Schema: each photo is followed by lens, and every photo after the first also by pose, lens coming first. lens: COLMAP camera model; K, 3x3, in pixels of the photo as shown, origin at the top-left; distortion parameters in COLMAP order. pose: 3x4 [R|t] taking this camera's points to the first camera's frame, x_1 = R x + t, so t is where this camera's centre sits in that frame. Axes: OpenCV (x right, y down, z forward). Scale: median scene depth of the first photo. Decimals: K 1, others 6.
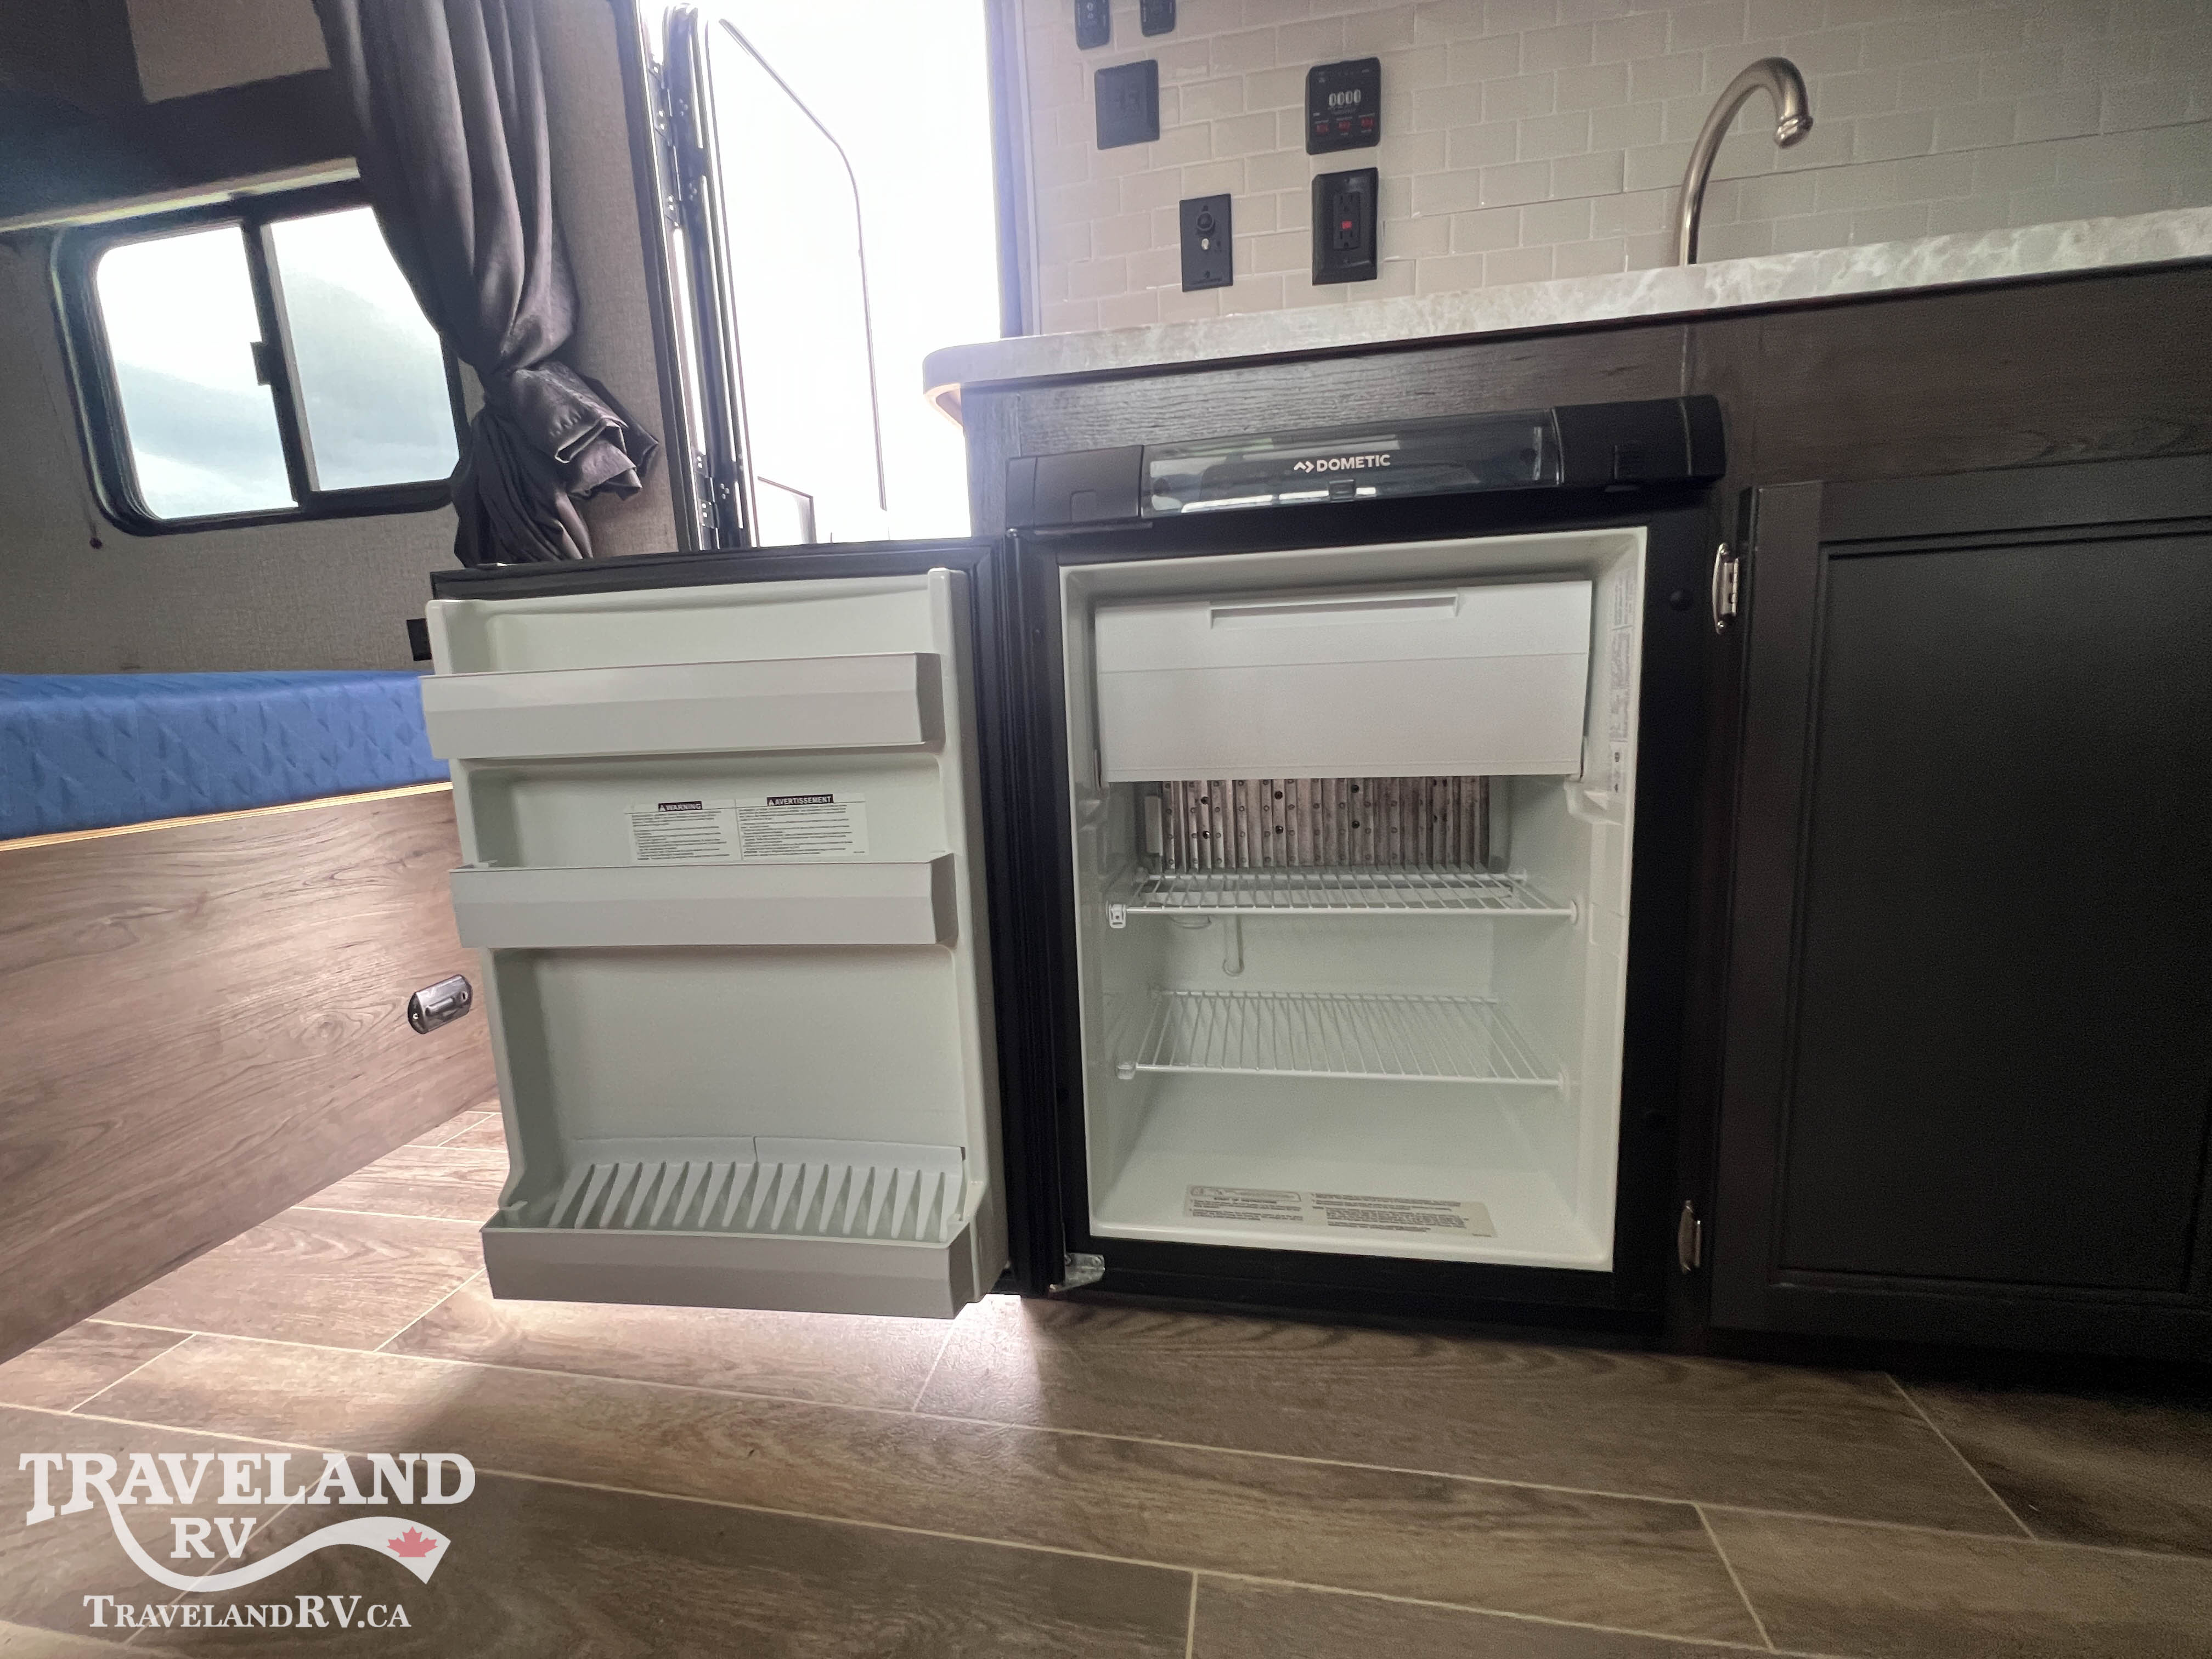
lens RADIAL K [[886.8, 0, 1108.1], [0, 886.8, 822.5], [0, 0, 1]] dist [-0.002672, 0.000423]
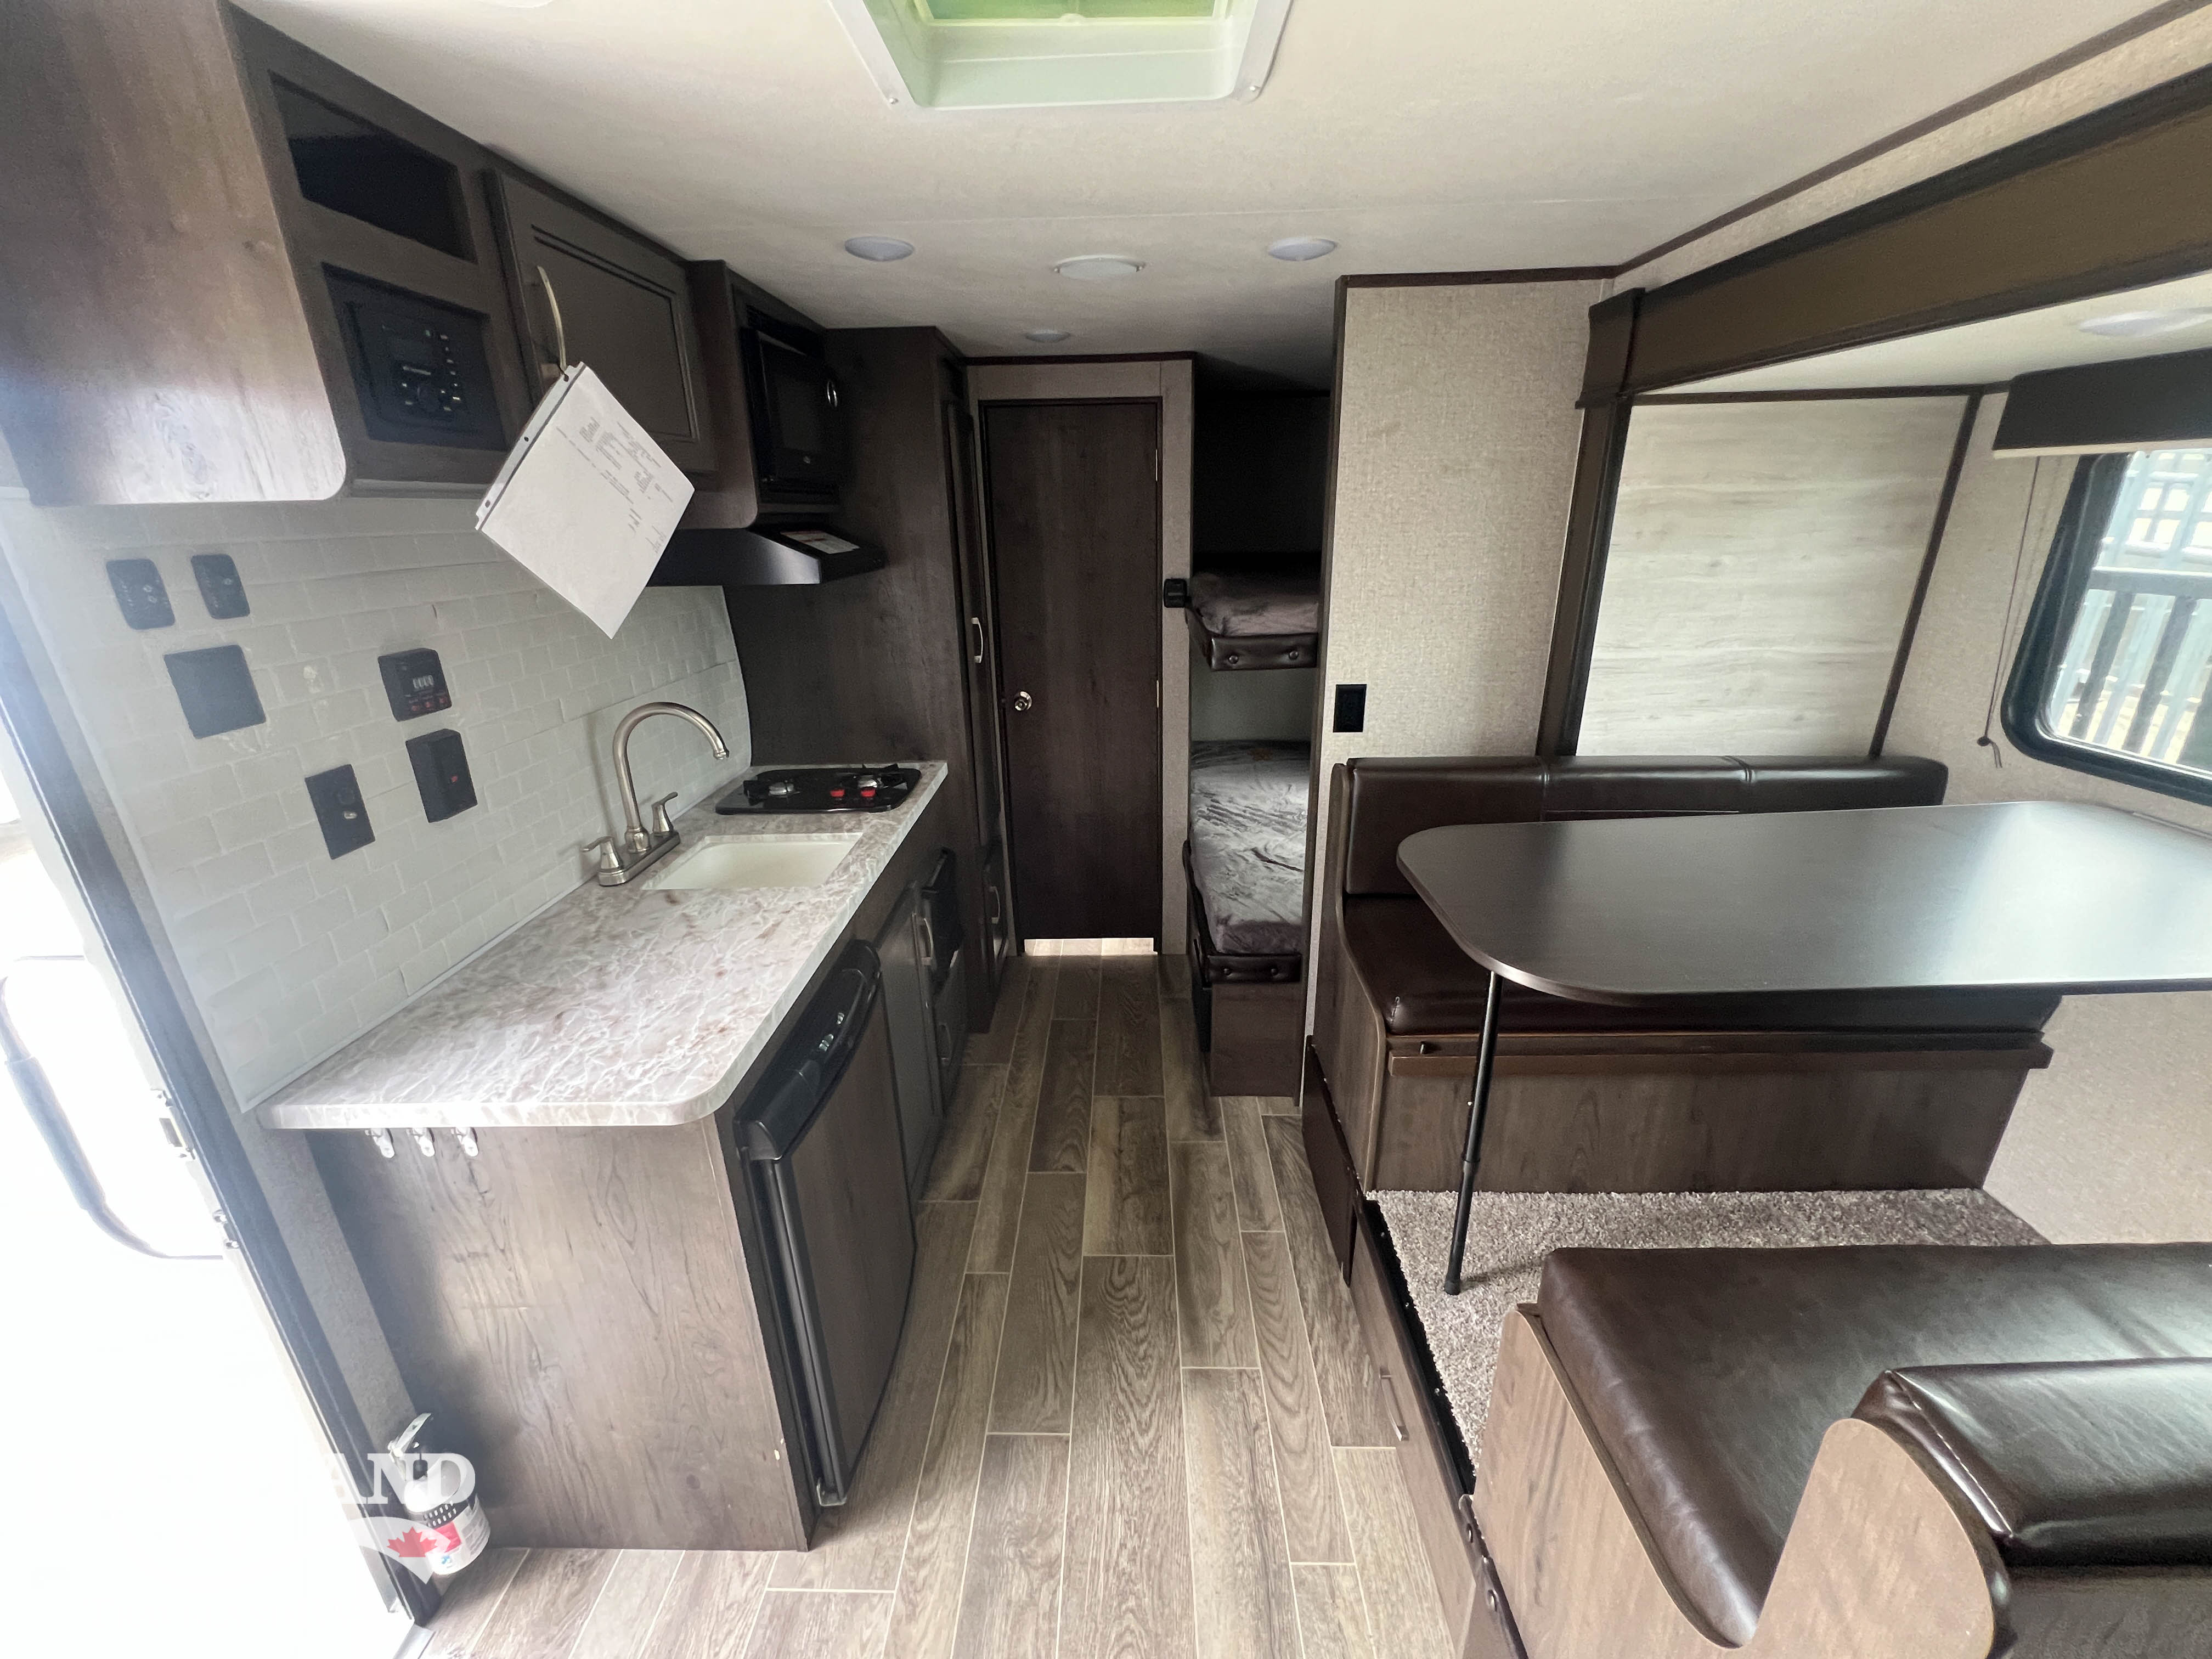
lens RADIAL K [[886.8, 0, 1096.1], [0, 886.8, 825.5], [0, 0, 1]] dist [-0.002672, 0.000423]
pose [[-0.137868, -0.292374, 0.946314, -0.953299], [0.185054, 0.931009, 0.314606, -0.794852], [-0.973010, 0.218493, -0.074251, 0.249750]]
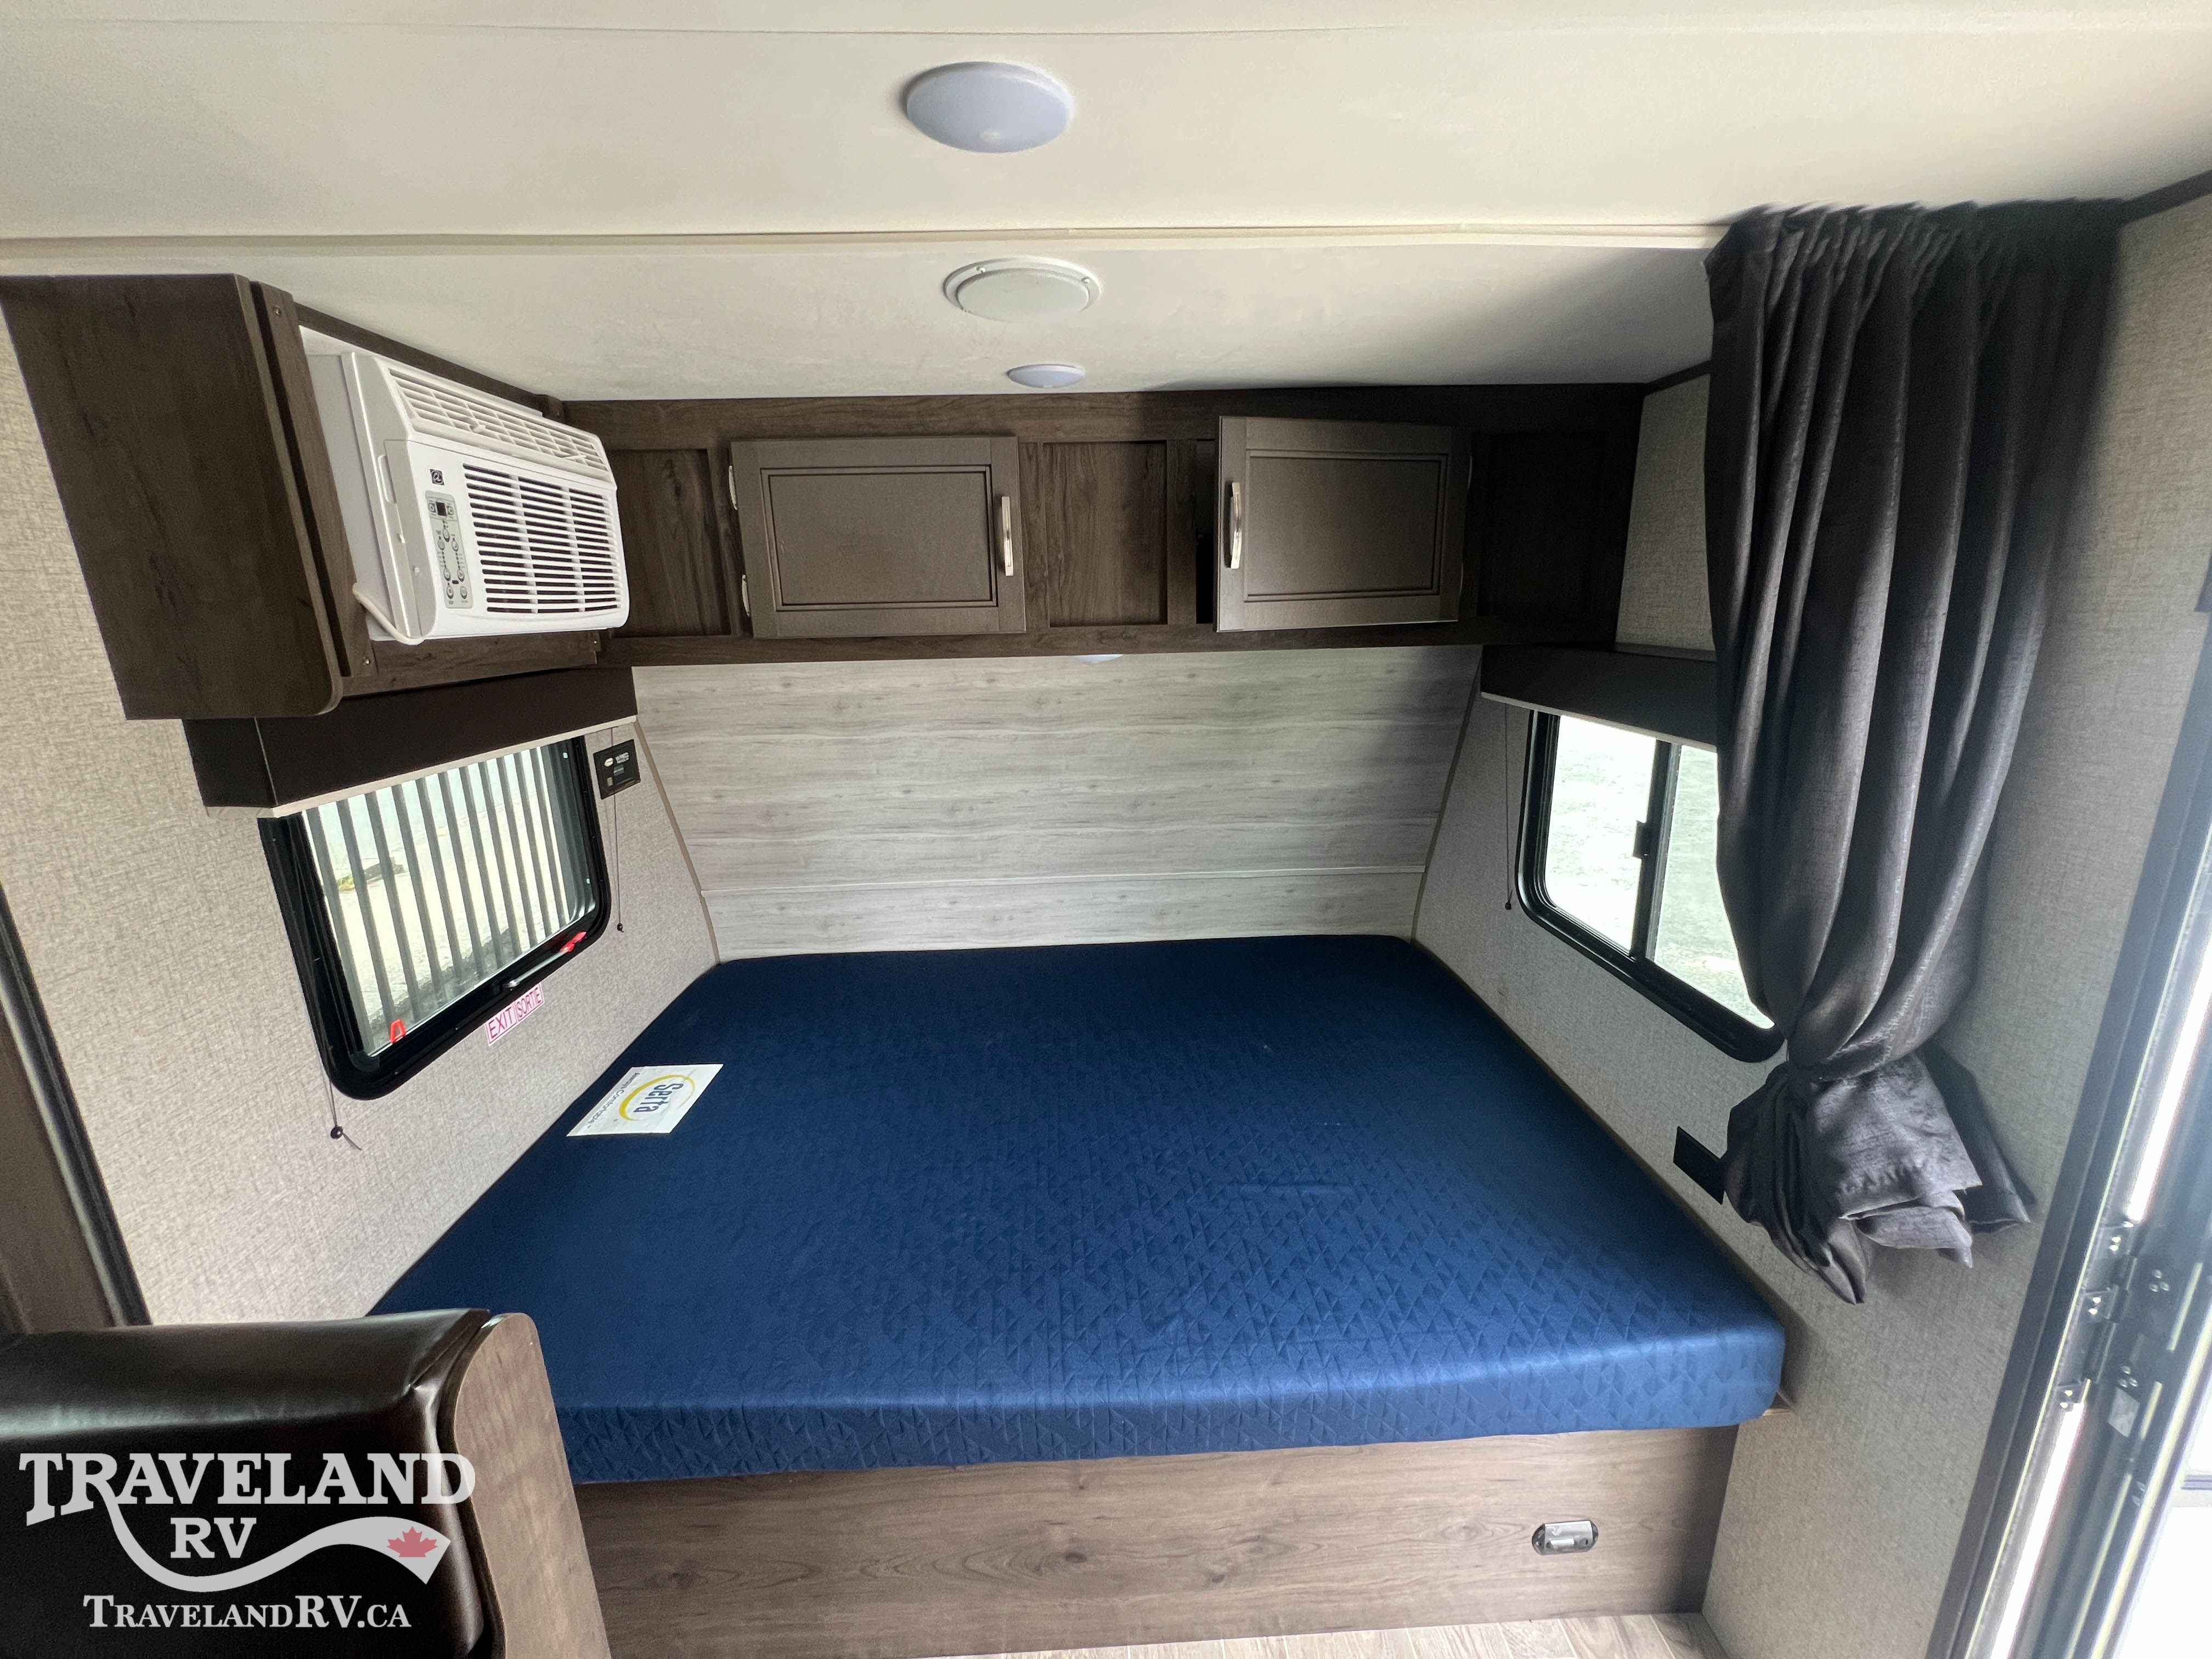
lens RADIAL K [[886.8, 0, 1106.8], [0, 886.8, 825.0], [0, 0, 1]] dist [-0.002672, 0.000423]
pose [[0.203484, 0.282965, -0.937297, -0.123199], [-0.141938, 0.955738, 0.257718, -0.893580], [0.968735, 0.080596, 0.234641, 0.164284]]
